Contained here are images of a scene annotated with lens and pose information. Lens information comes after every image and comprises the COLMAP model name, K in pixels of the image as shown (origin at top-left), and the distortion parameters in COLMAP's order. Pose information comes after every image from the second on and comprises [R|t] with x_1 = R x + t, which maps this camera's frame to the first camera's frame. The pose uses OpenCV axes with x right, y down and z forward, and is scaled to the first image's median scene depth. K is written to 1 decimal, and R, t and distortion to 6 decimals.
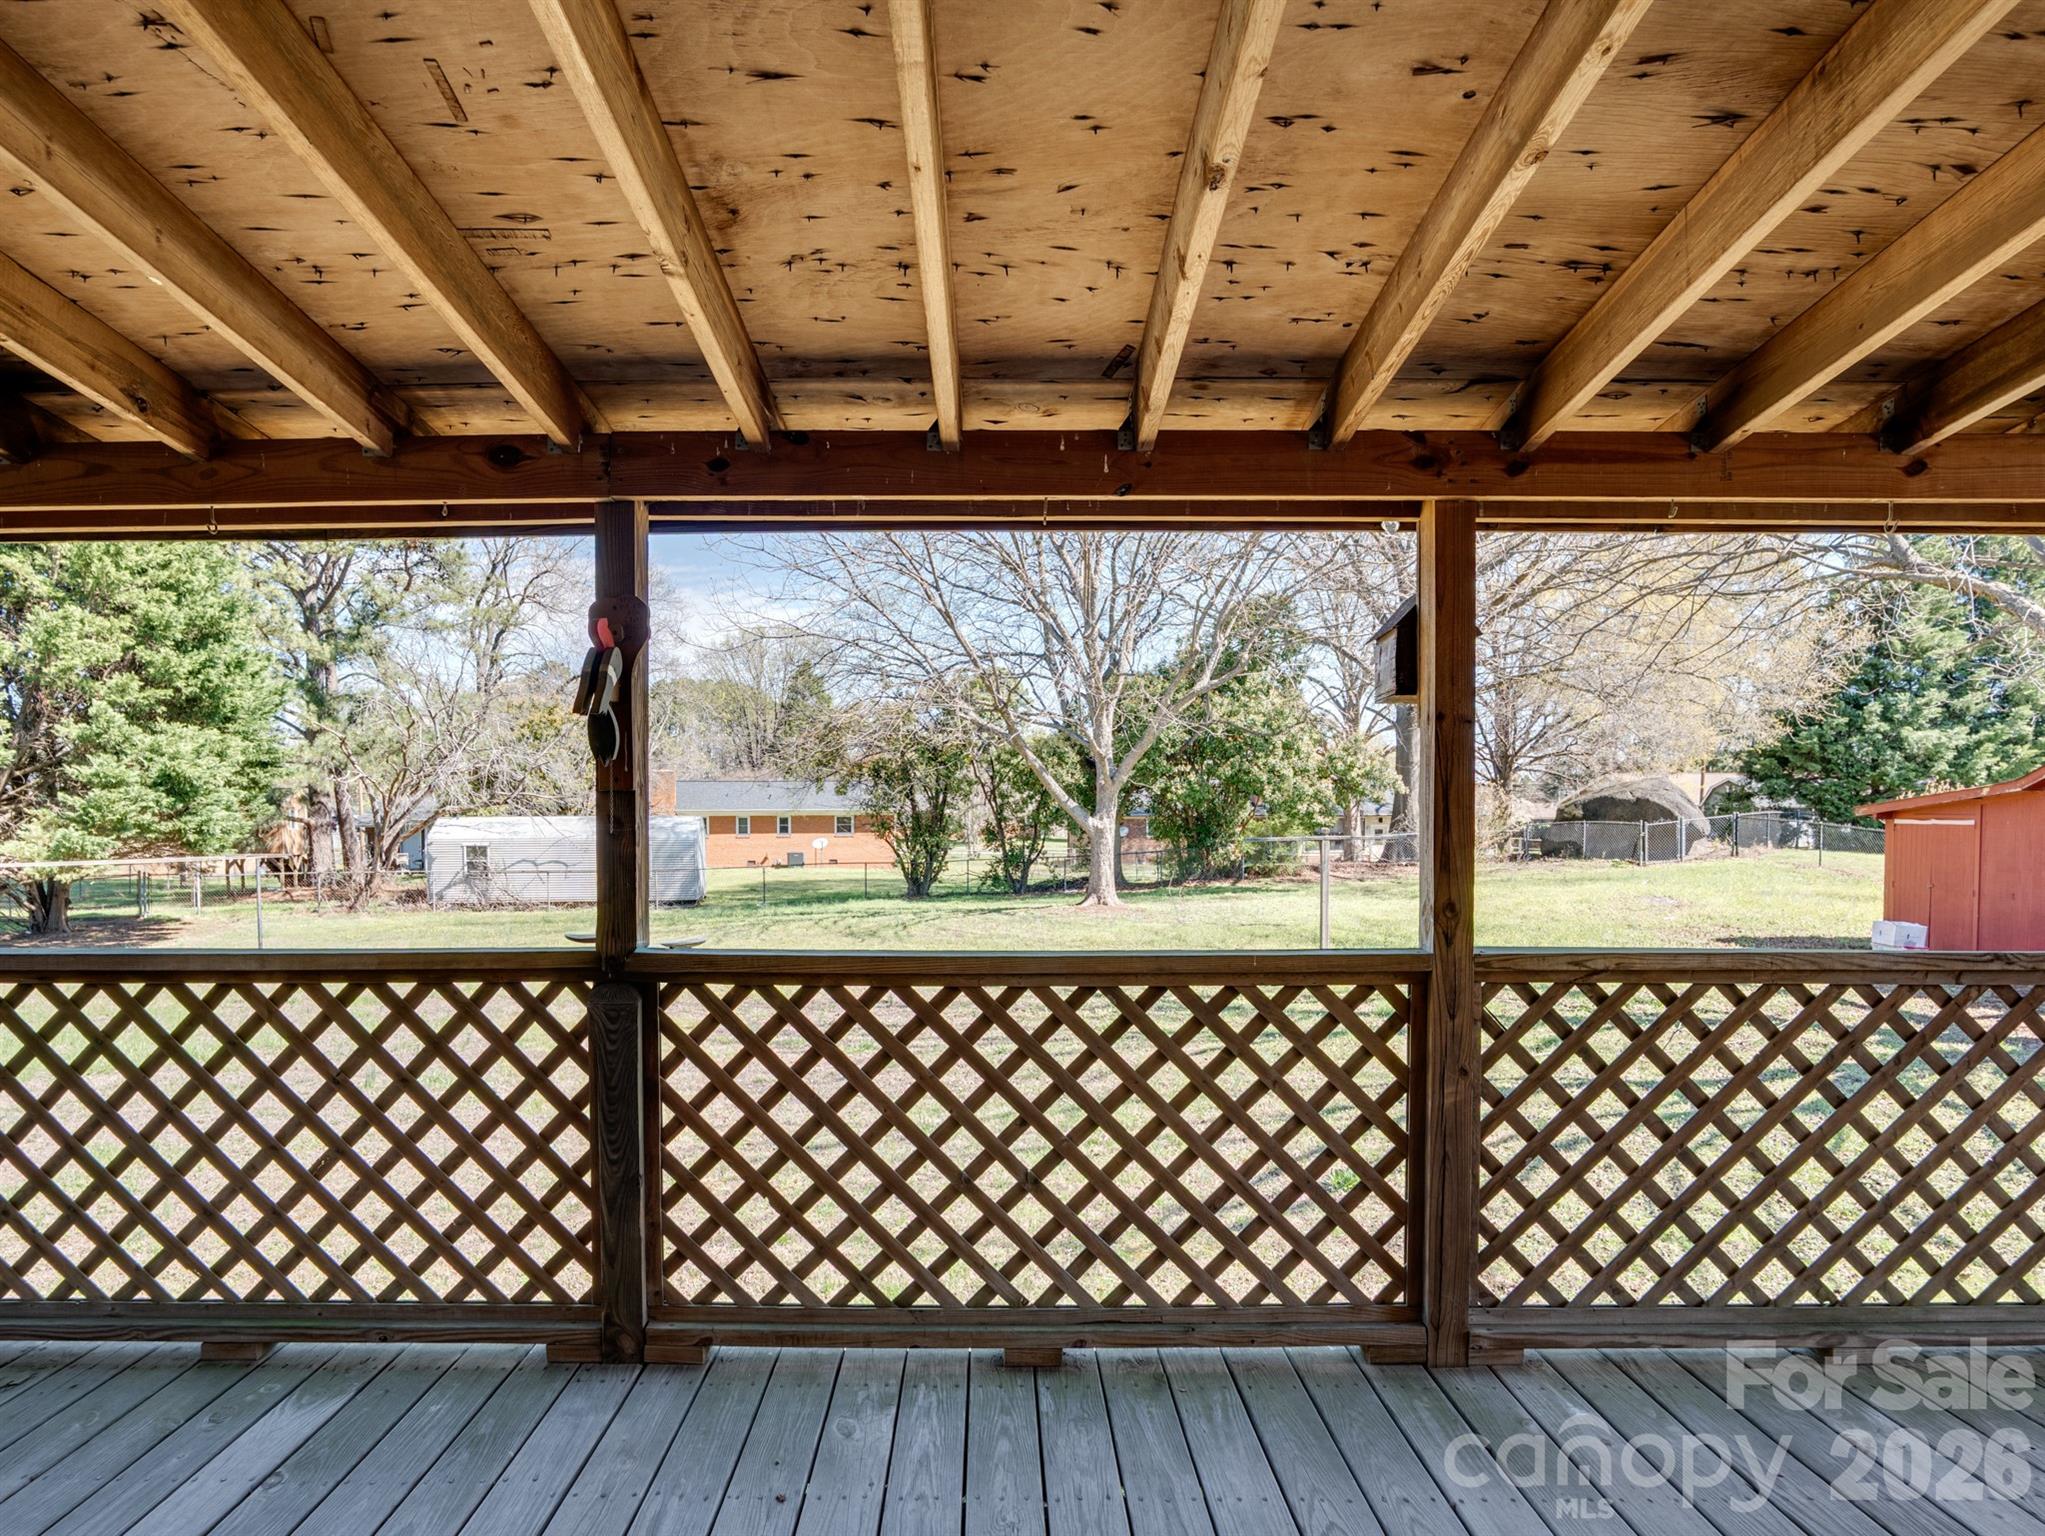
lens RADIAL K [[1170.8, 0, 1024.1], [0, 1170.8, 802.5], [0, 0, 1]] dist [0.003133, -0.024337]
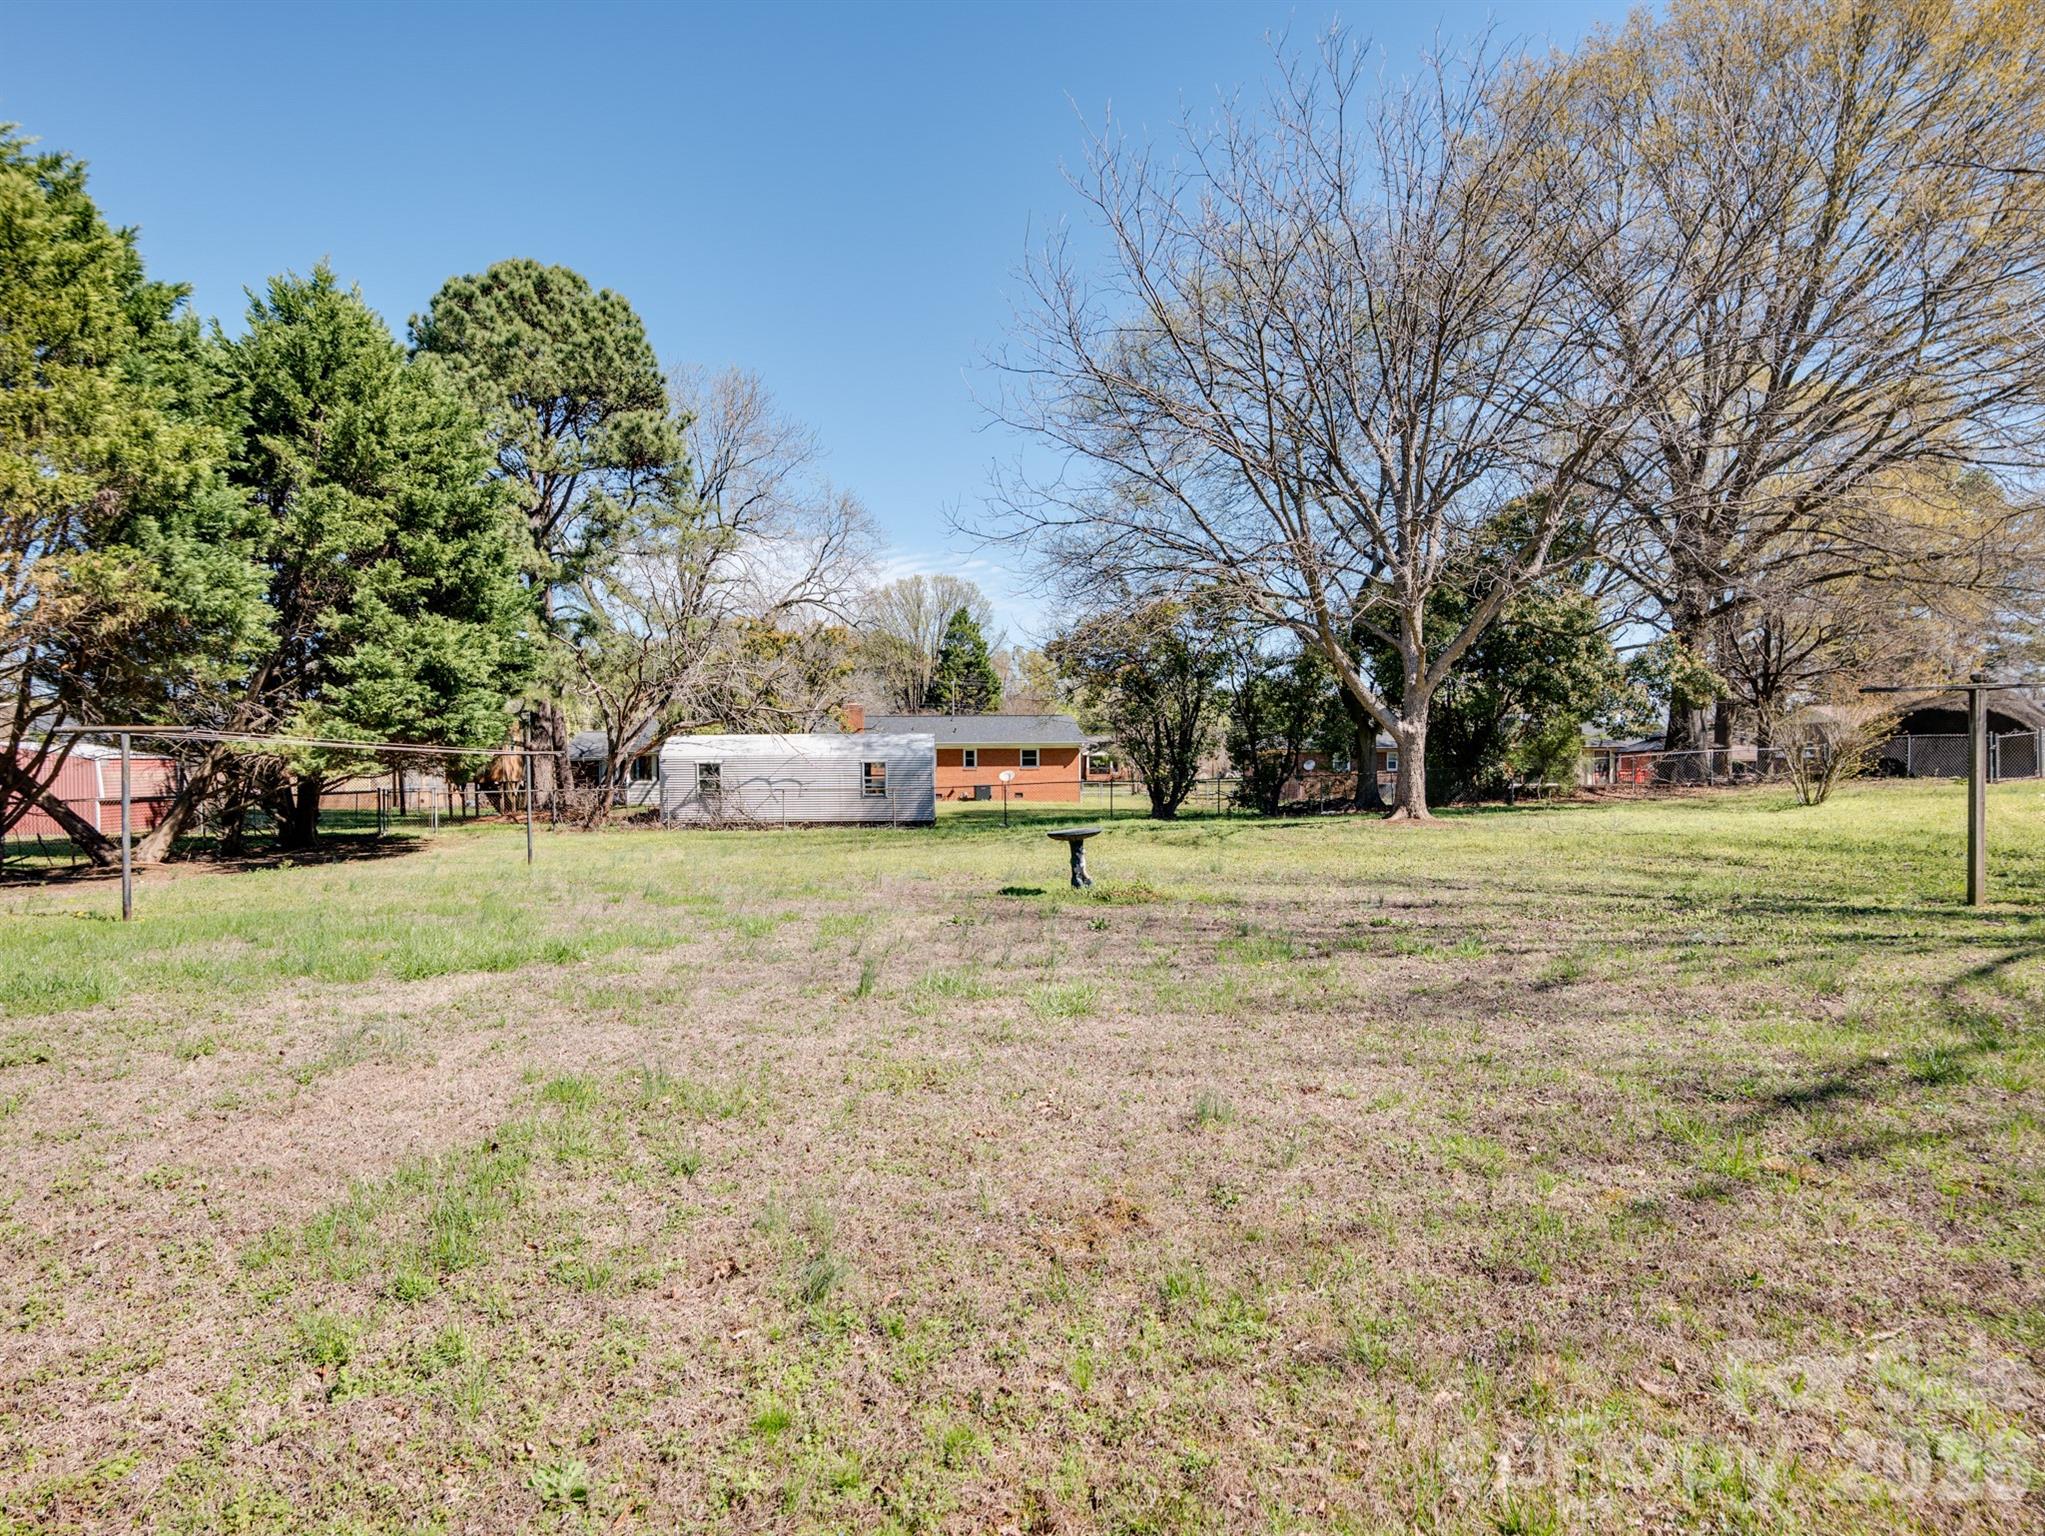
lens RADIAL K [[1141.7, 0, 1098.6], [0, 1141.7, 735.7], [0, 0, 1]] dist [-0.050841, 0.000081]
pose [[0.998065, -0.002328, -0.062137, -0.141658], [0.001793, 0.999961, -0.008660, 0.036191], [0.062154, 0.008532, 0.998030, 0.135959]]
